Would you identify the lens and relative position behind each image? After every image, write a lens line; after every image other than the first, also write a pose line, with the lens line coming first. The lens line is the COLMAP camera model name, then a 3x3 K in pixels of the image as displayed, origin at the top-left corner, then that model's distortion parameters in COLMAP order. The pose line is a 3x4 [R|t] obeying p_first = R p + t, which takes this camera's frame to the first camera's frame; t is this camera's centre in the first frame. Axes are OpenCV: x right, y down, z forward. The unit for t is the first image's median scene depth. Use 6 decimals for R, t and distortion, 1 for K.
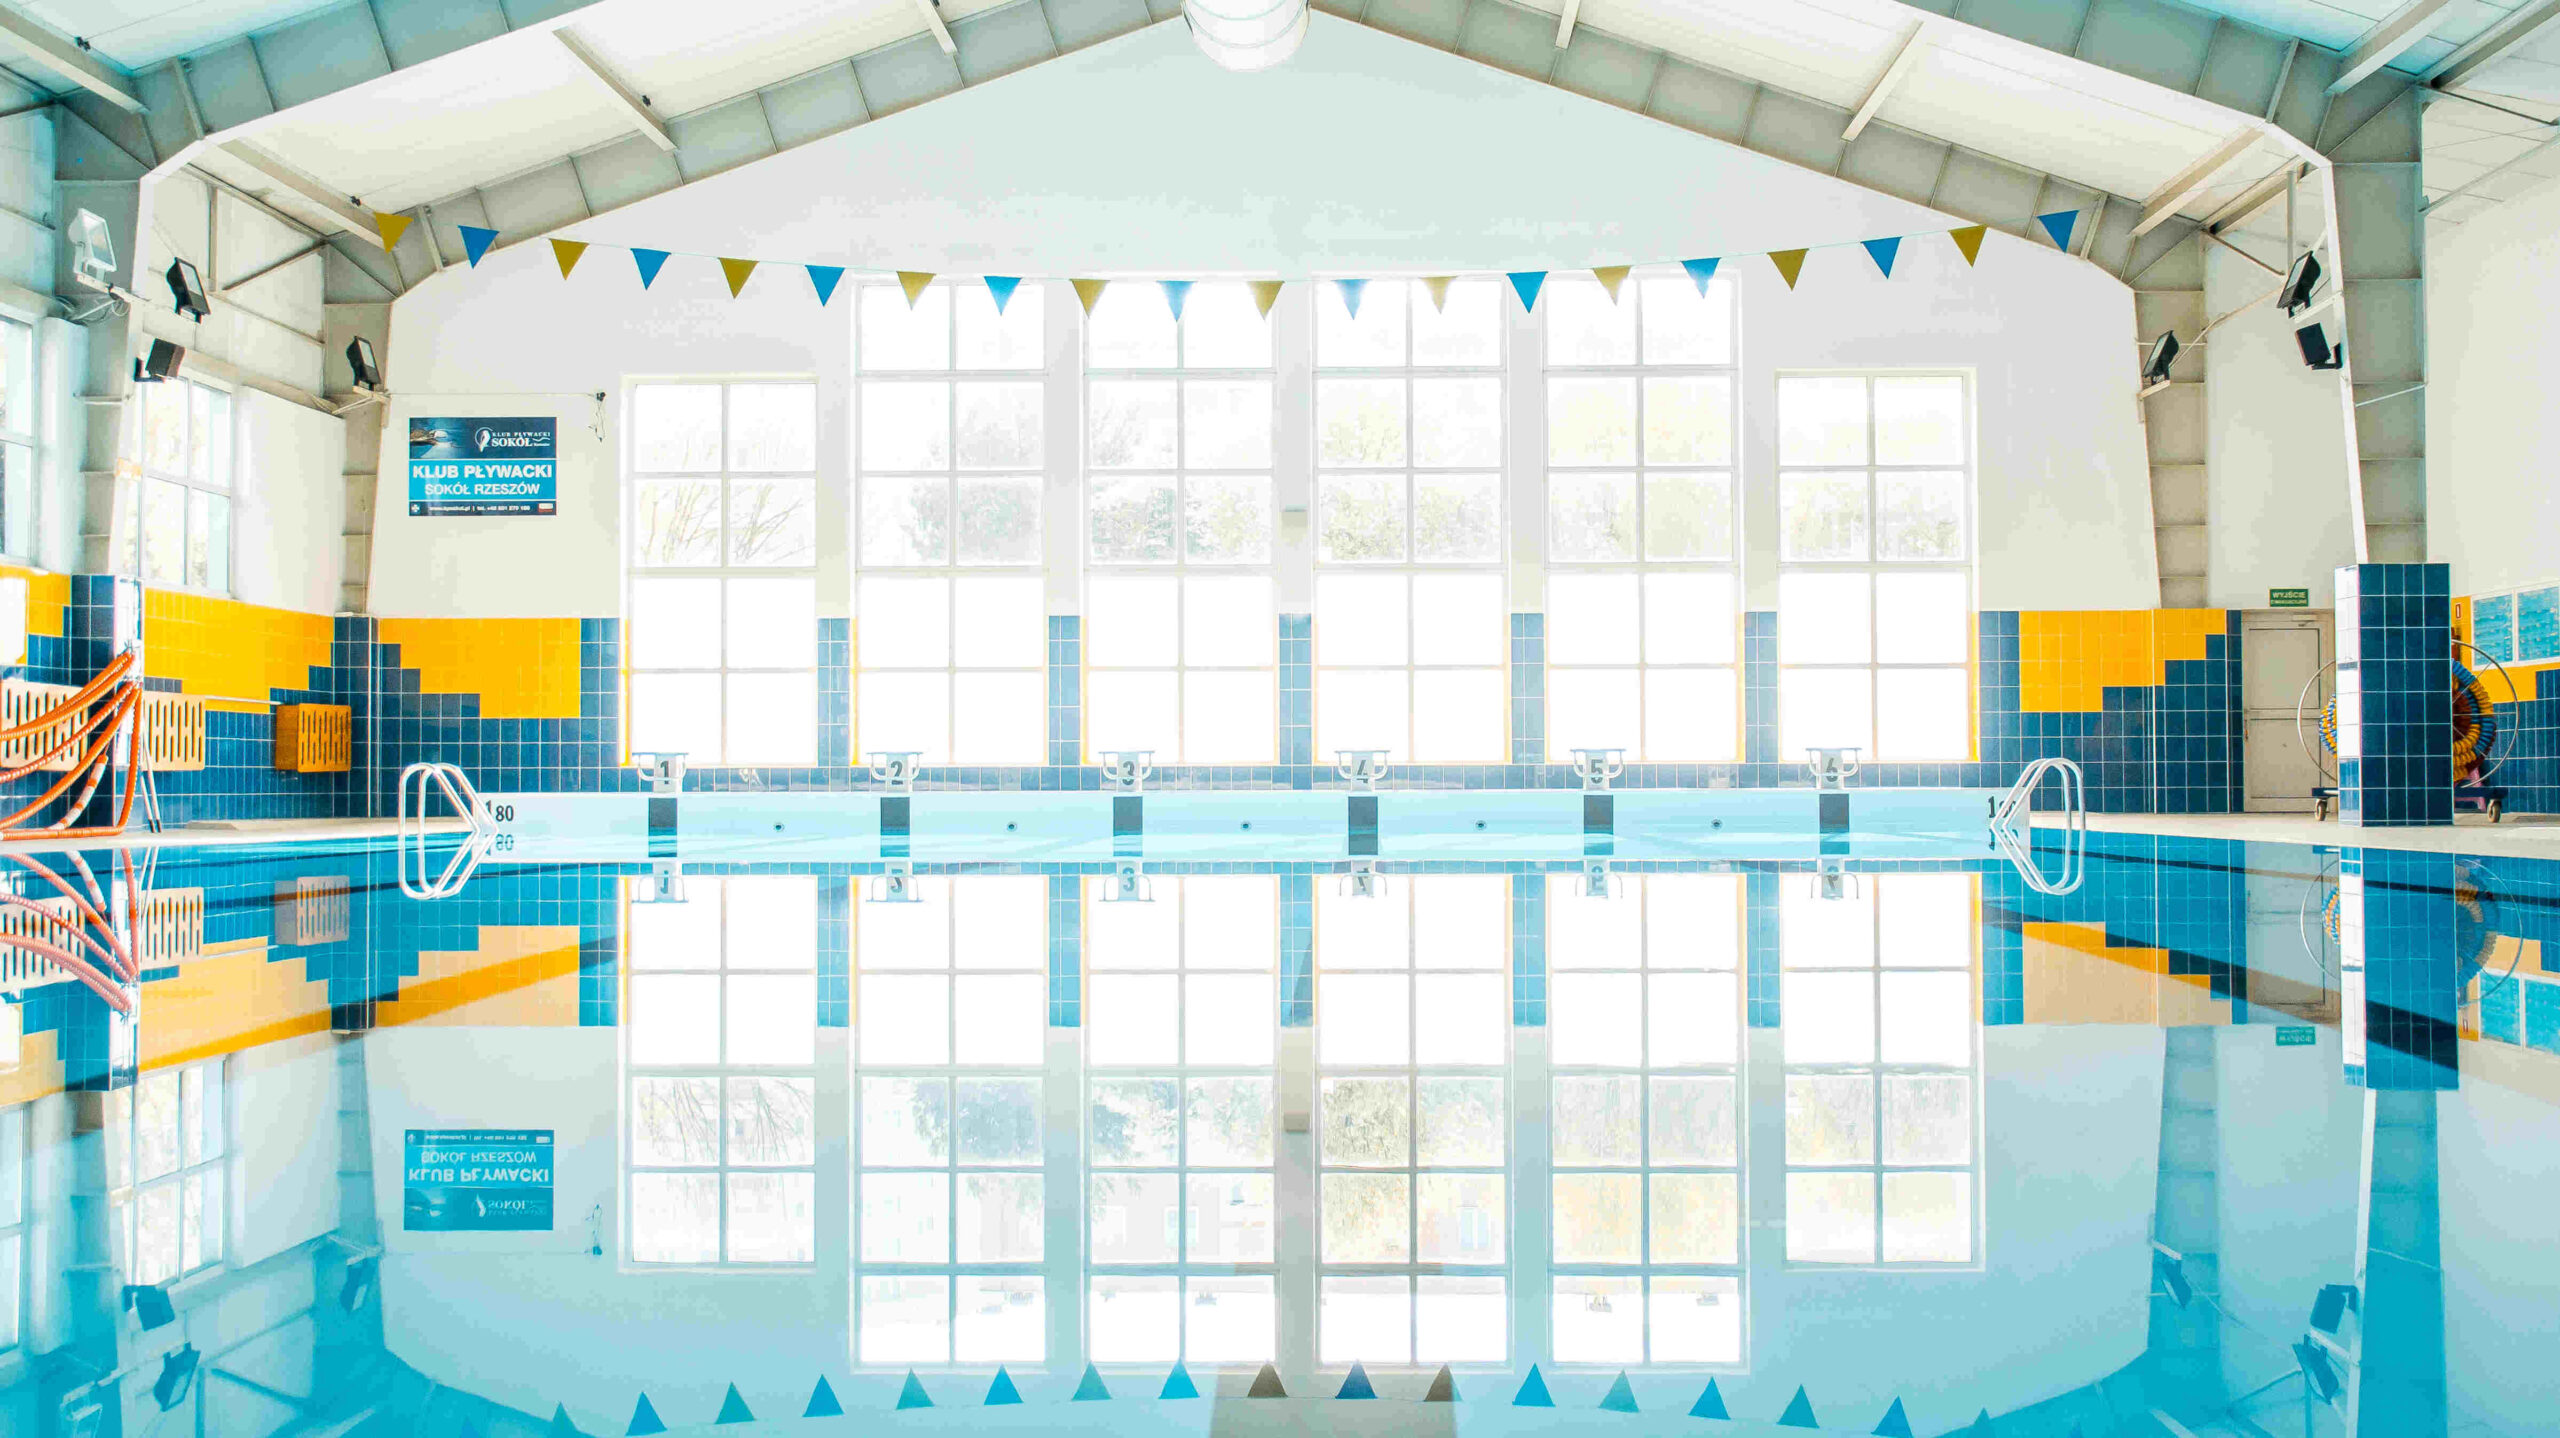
lens RADIAL K [[2835.2, 0, 1280.0], [0, 2835.2, 719.0], [0, 0, 1]] dist [-0.019537, 0.024321]
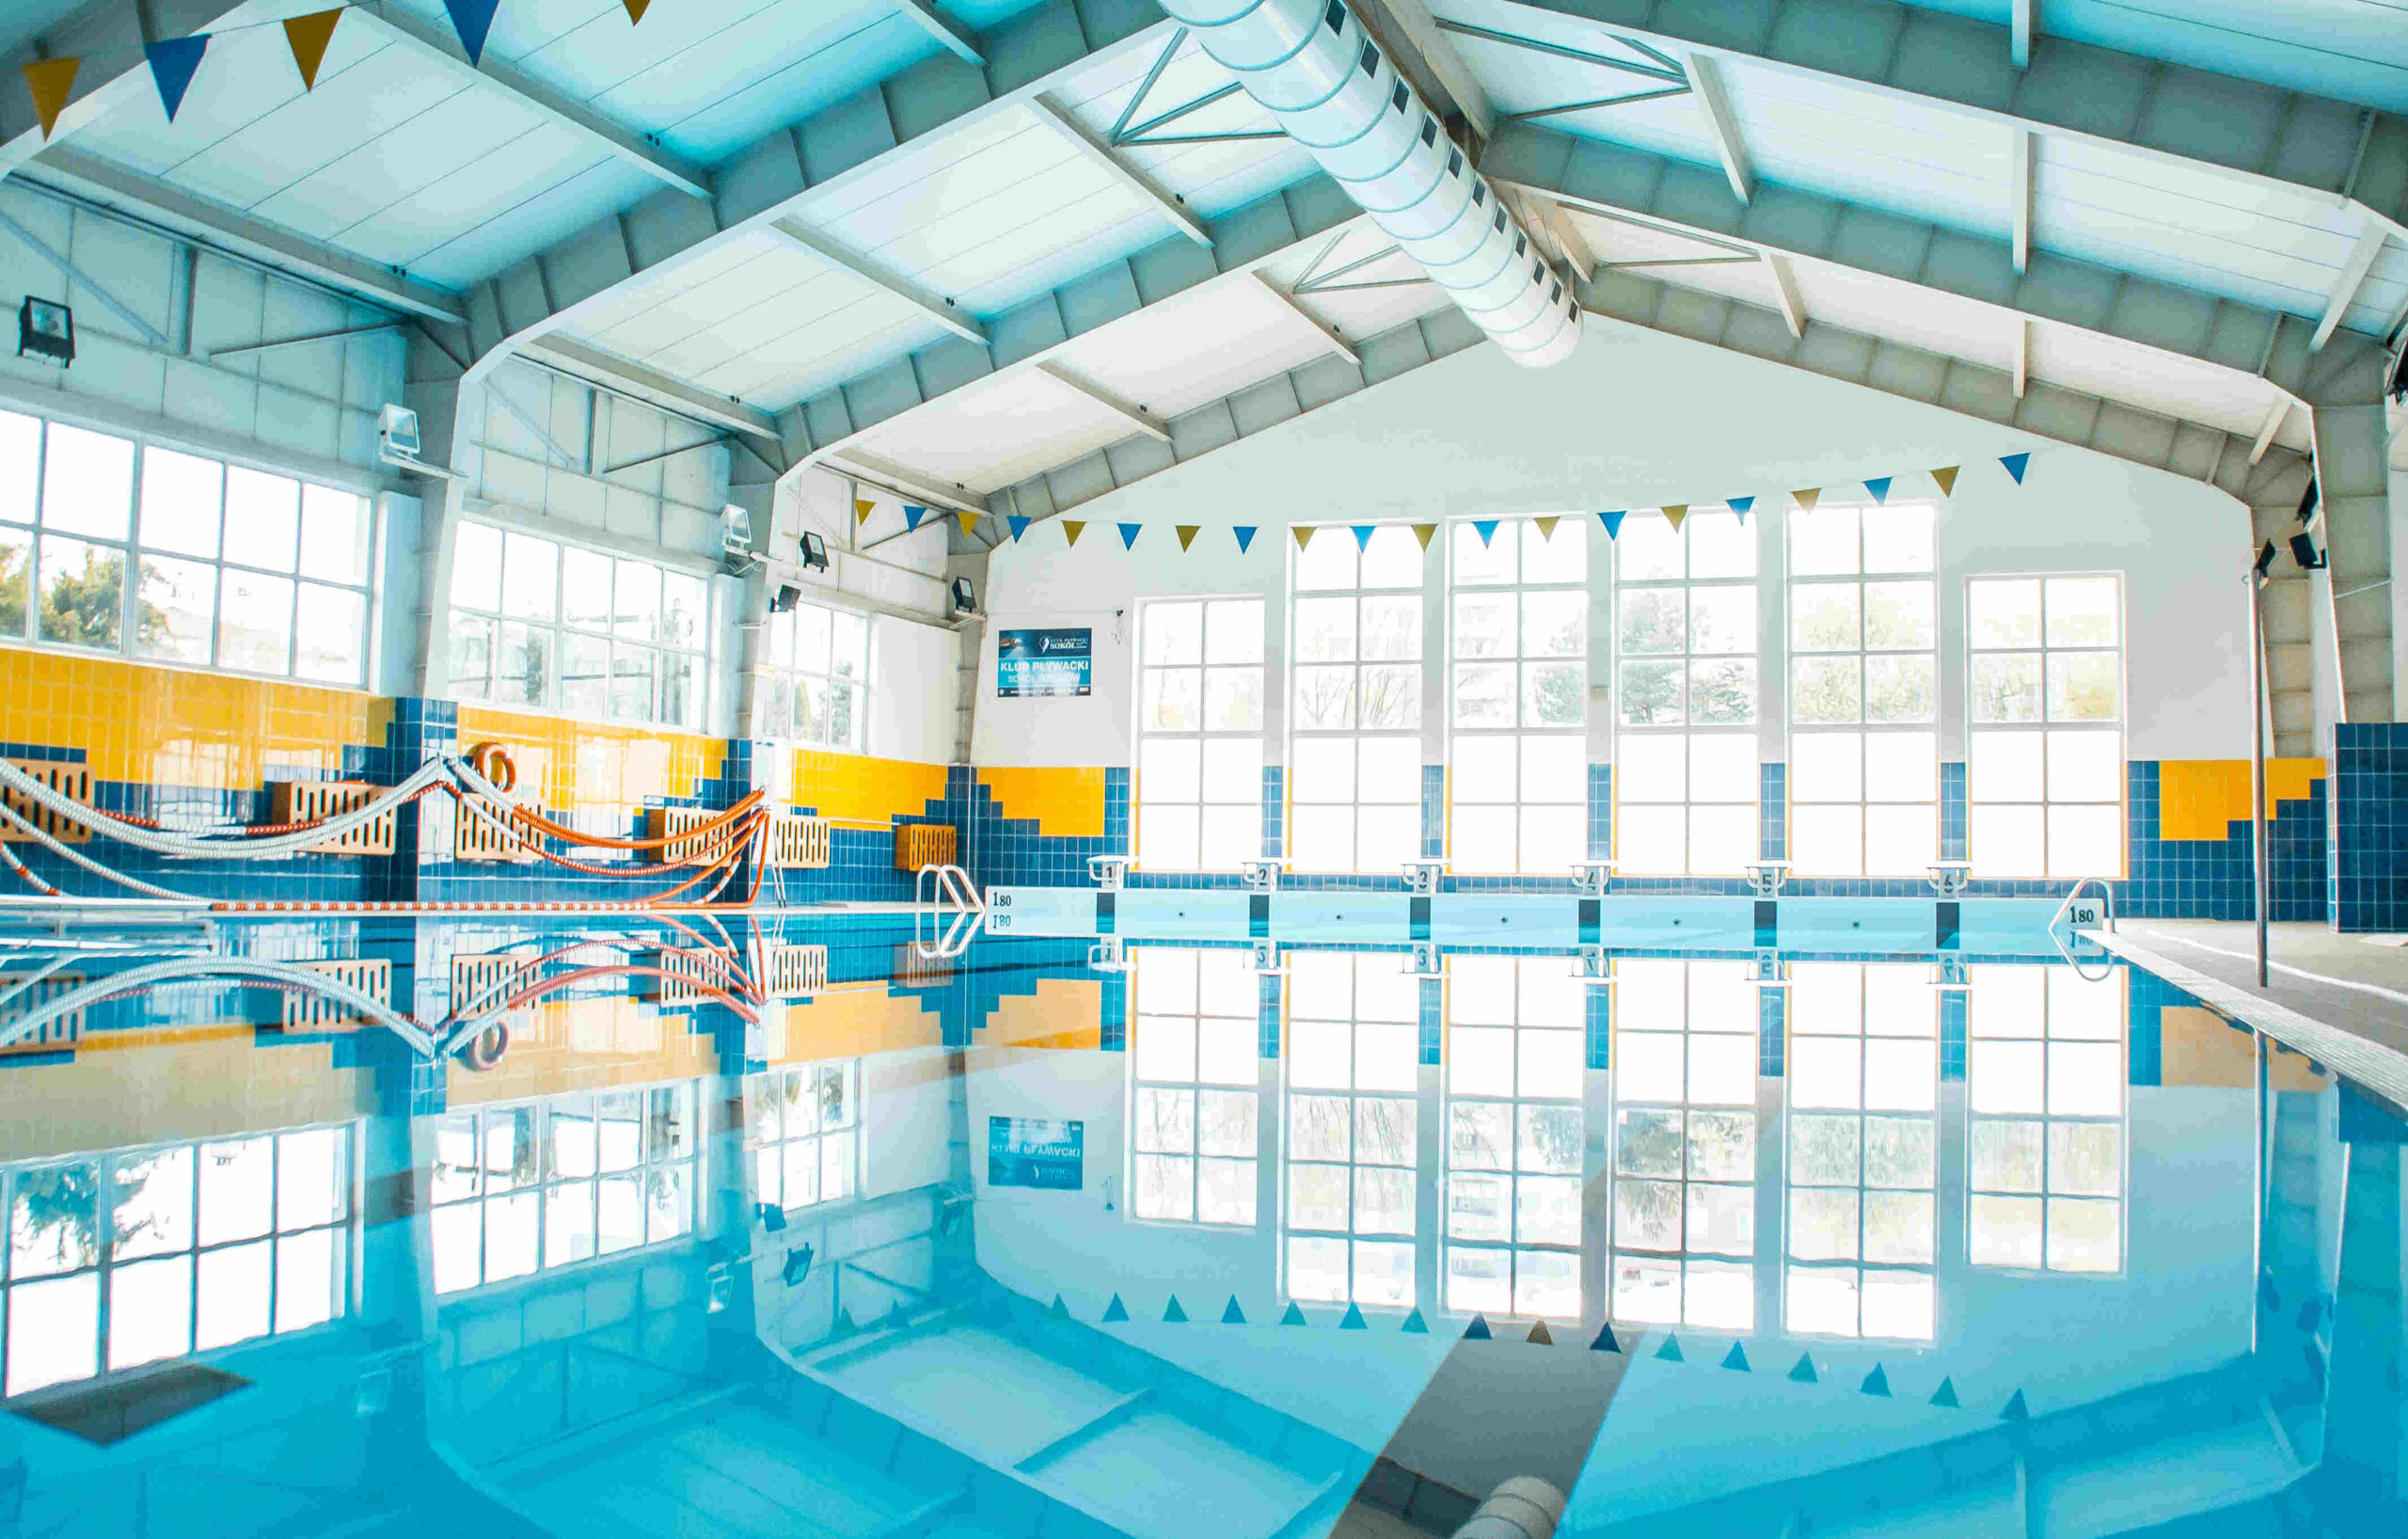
lens RADIAL K [[2117.3, 0, 1258.5], [0, 2117.3, 769.1], [0, 0, 1]] dist [-0.143339, 0.017718]
pose [[0.954148, -0.000331, -0.299334, 0.151907], [-0.009758, 0.999433, -0.032211, -0.000589], [0.299175, 0.033655, 0.953605, -0.002892]]
